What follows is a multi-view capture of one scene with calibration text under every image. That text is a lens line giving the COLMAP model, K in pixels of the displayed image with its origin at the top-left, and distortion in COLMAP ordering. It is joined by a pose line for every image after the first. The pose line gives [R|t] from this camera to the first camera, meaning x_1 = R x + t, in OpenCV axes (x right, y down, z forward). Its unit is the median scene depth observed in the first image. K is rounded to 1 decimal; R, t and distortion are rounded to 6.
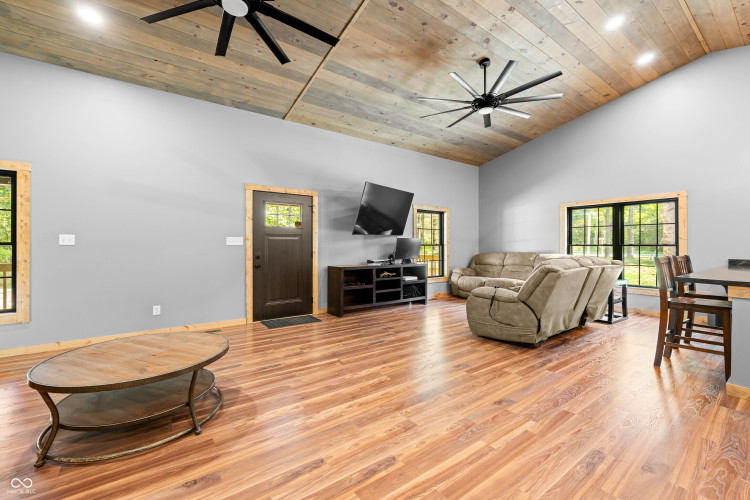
lens RADIAL K [[289.1, 0, 342.4], [0, 289.1, 246.6], [0, 0, 1]] dist [-0.006236, -0.000049]
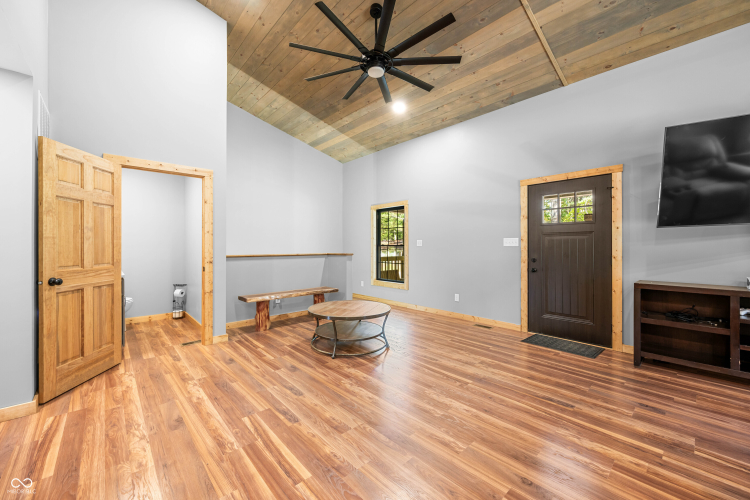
lens RADIAL K [[302.7, 0, 394.7], [0, 302.7, 247.5], [0, 0, 1]] dist [0.005685, 0.000363]
pose [[0.208865, 0.007086, -0.977919, 0.619313], [0.001336, 0.999971, 0.007531, -0.010704], [0.977944, -0.002880, 0.208850, 0.458226]]
